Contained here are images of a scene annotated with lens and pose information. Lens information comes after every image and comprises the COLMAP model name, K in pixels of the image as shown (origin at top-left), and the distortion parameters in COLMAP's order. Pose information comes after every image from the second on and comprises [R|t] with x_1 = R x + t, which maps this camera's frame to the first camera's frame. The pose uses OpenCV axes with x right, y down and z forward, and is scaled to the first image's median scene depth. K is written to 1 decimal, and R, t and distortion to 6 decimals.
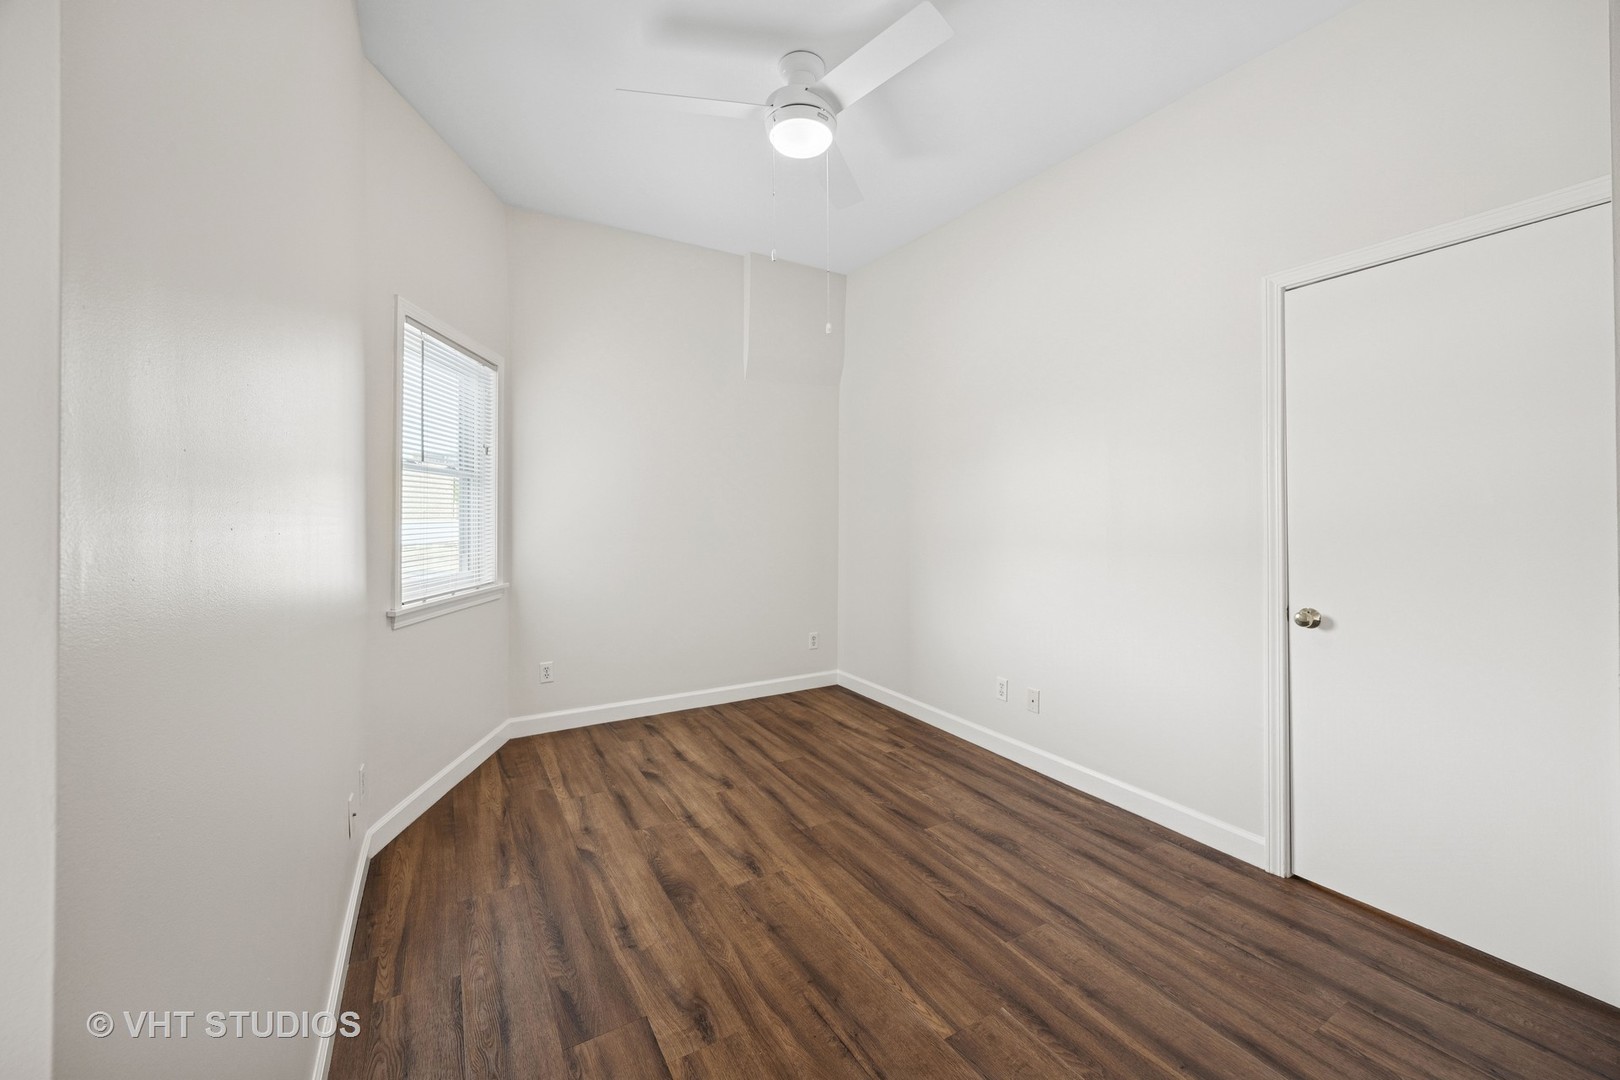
lens RADIAL K [[629.0, 0, 804.8], [0, 629.0, 522.0], [0, 0, 1]] dist [-0.001237, 0.000778]
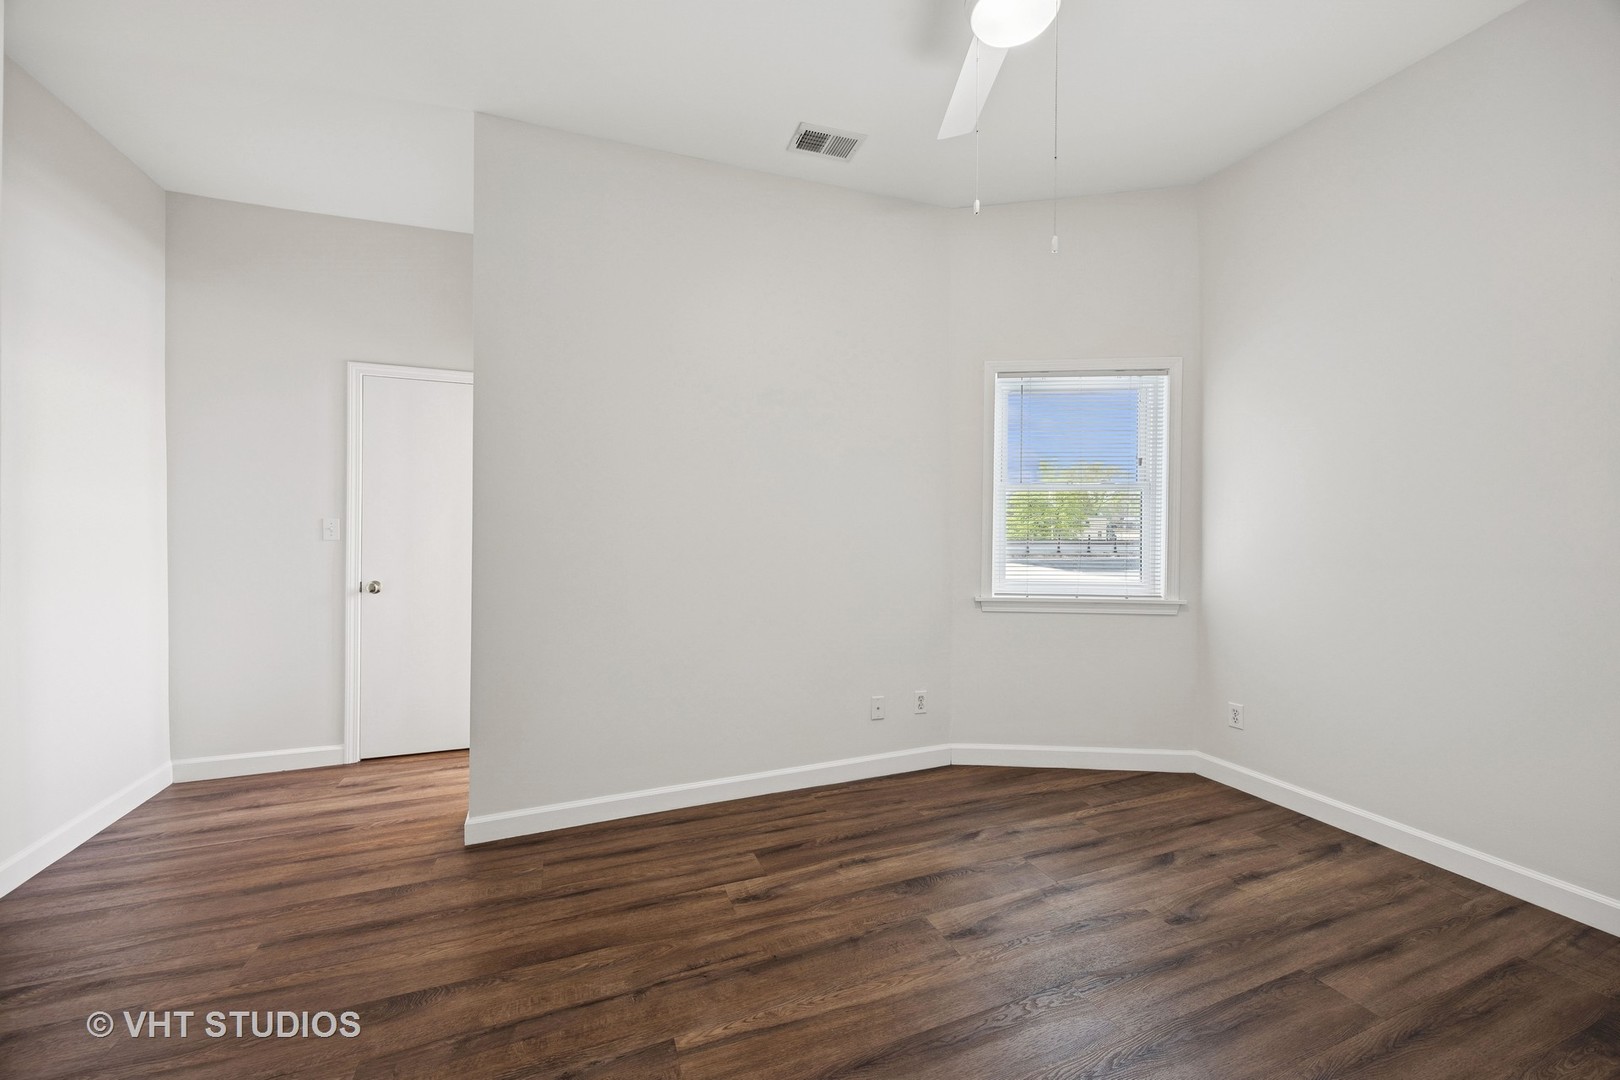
lens RADIAL K [[629.0, 0, 812.1], [0, 629.0, 532.8], [0, 0, 1]] dist [-0.001237, 0.000778]
pose [[-0.157093, 0.007339, -0.987556, 0.843464], [-0.011632, 0.999889, 0.009281, -0.006773], [0.987515, 0.012945, -0.156991, 0.973332]]
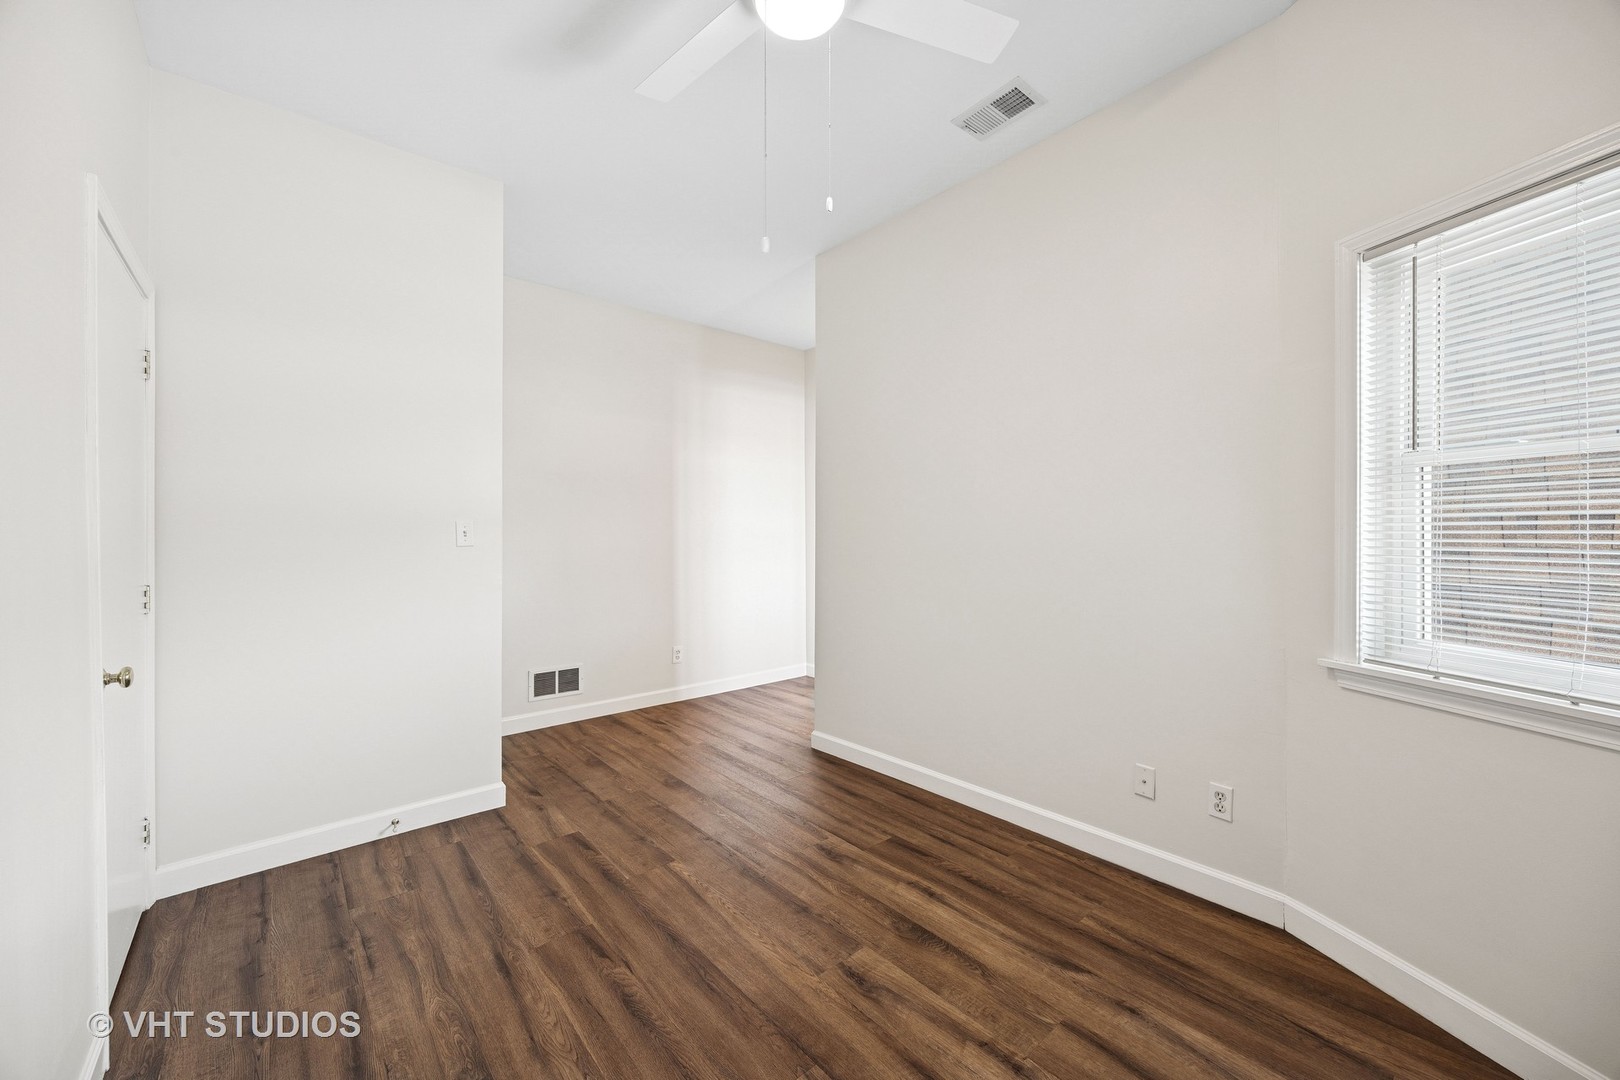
lens RADIAL K [[629.0, 0, 801.5], [0, 629.0, 532.4], [0, 0, 1]] dist [-0.001237, 0.000778]
pose [[-0.984989, -0.000045, -0.172619, 0.129672], [-0.002095, 0.999929, 0.011691, -0.025802], [0.172606, 0.011877, -0.984919, 1.868084]]
